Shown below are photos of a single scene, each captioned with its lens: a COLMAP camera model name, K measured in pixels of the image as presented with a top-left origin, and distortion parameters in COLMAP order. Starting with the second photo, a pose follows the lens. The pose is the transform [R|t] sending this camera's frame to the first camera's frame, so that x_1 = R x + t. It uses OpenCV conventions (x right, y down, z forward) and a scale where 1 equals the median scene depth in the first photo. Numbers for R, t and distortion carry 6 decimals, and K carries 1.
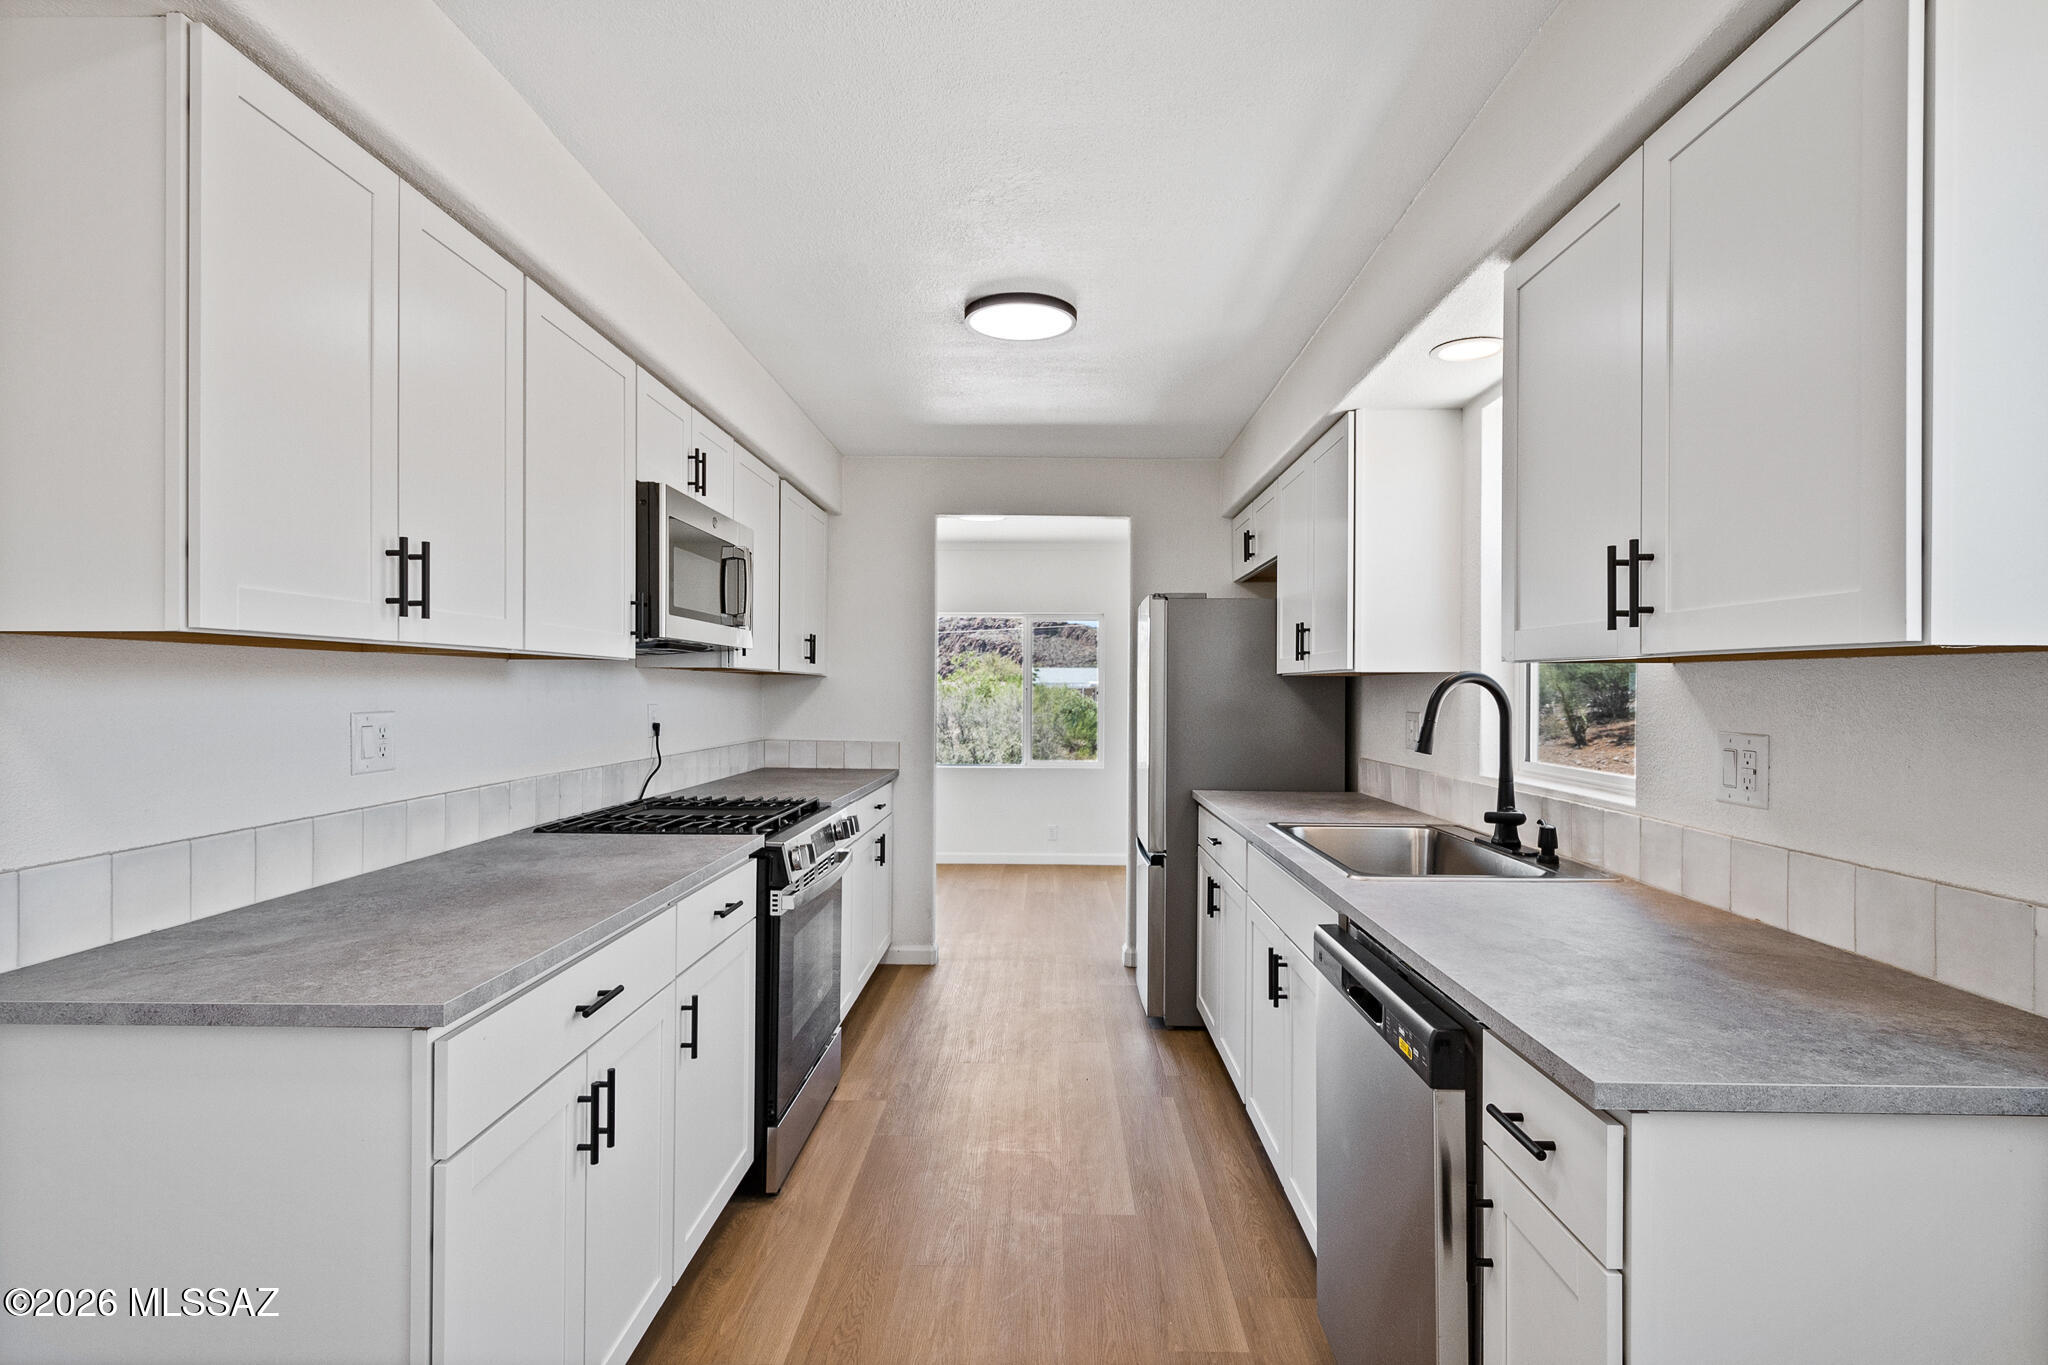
lens RADIAL K [[983.6, 0, 1036.6], [0, 983.6, 689.7], [0, 0, 1]] dist [0.001952, 0.000144]
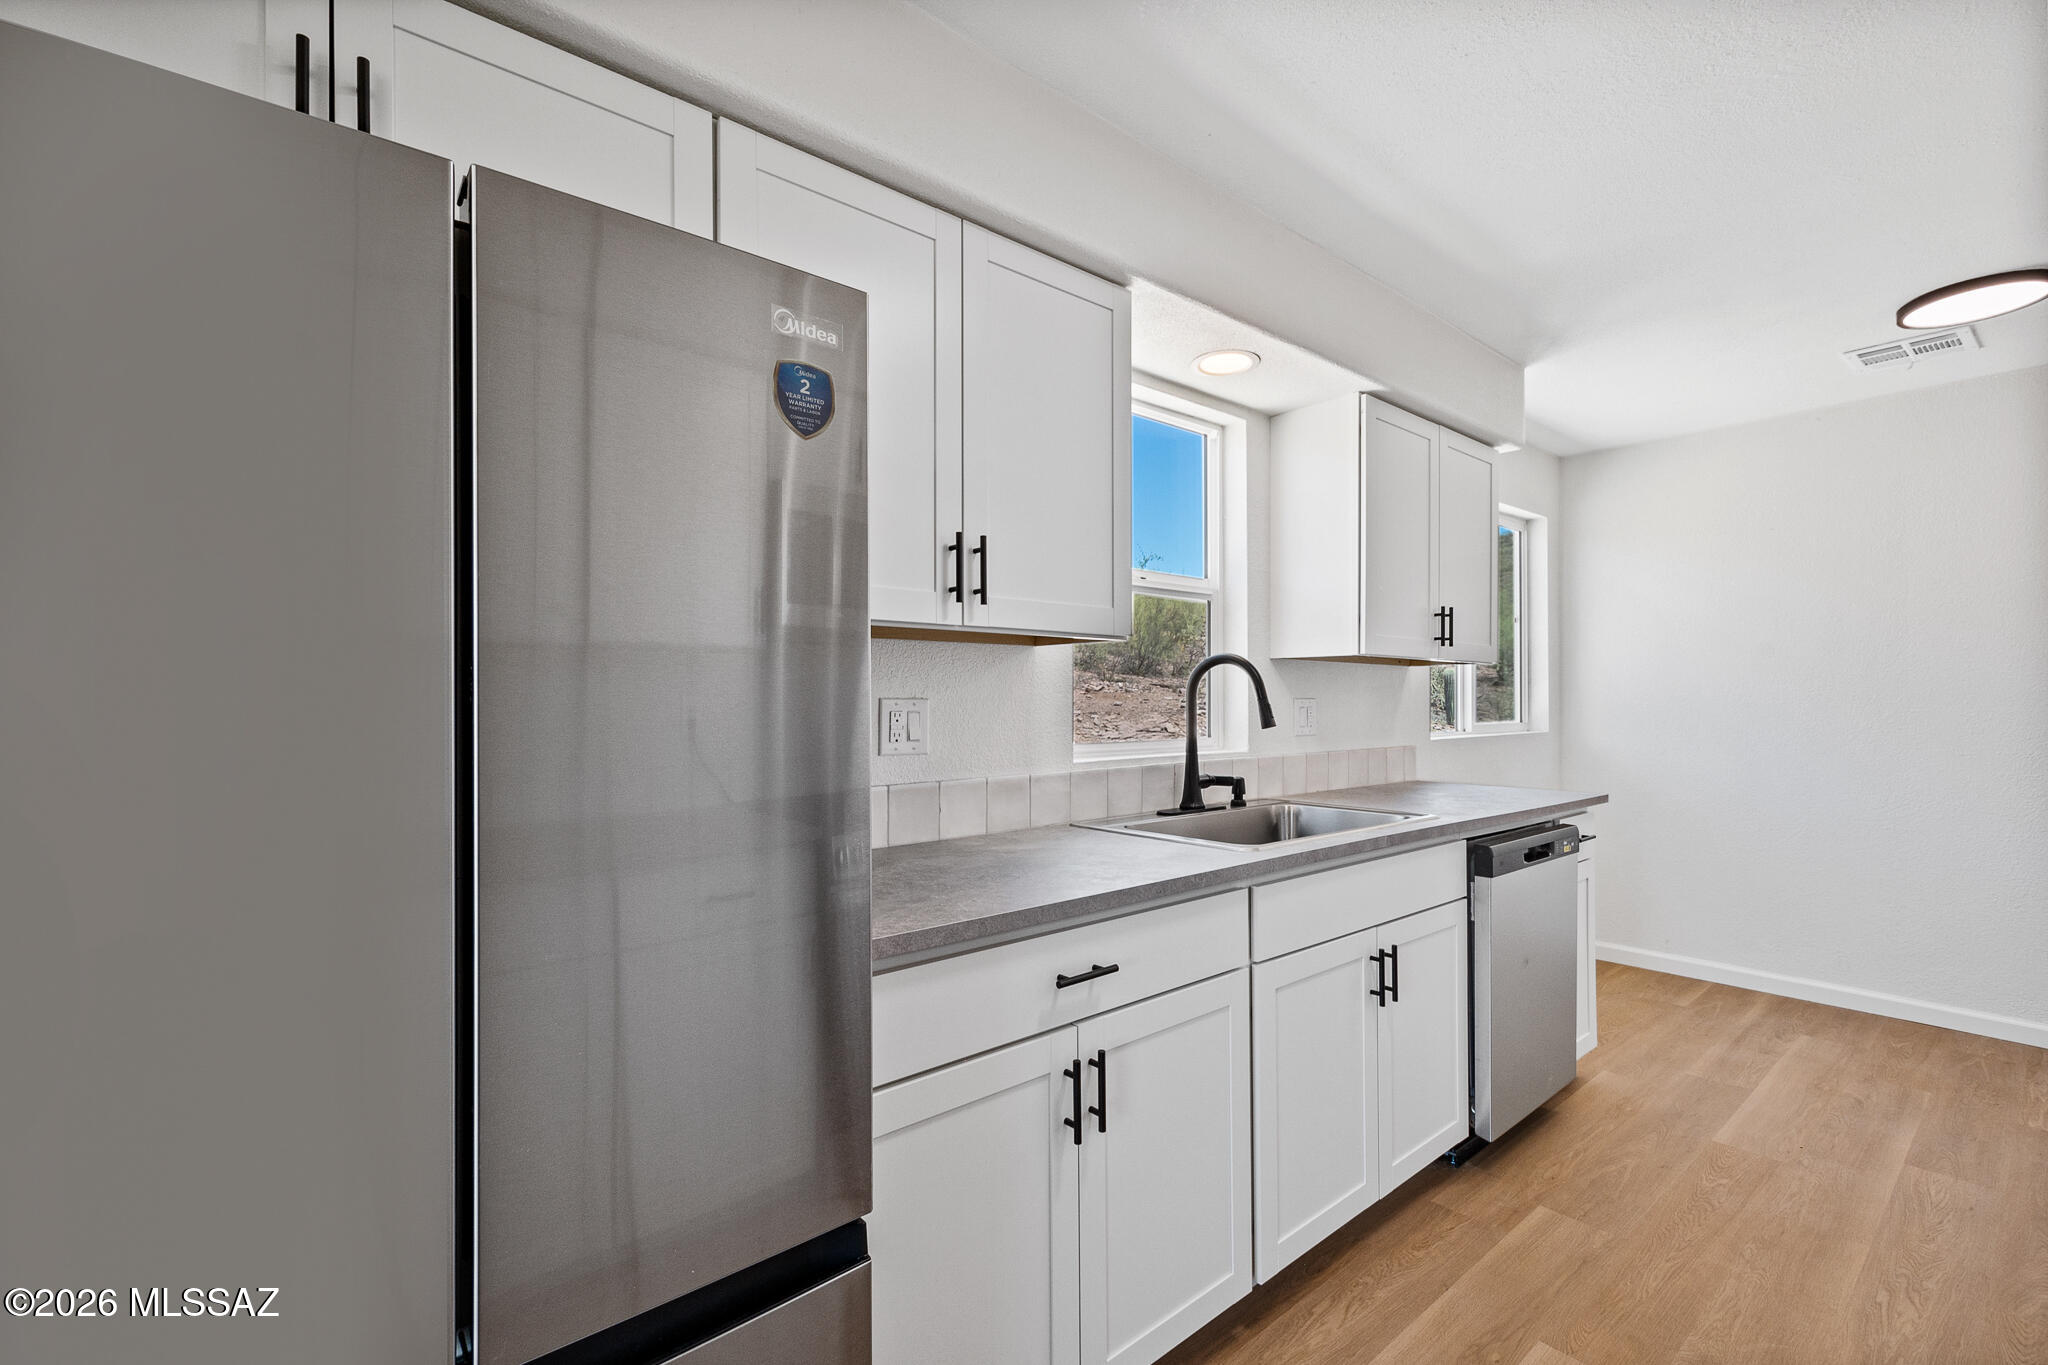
lens RADIAL K [[903.2, 0, 1043.9], [0, 903.2, 694.8], [0, 0, 1]] dist [0.009801, -0.000012]
pose [[-0.669860, -0.000297, 0.742487, -0.148370], [-0.000464, 1.000000, -0.000018, 0.024053], [-0.742487, -0.000357, -0.669860, 1.551893]]
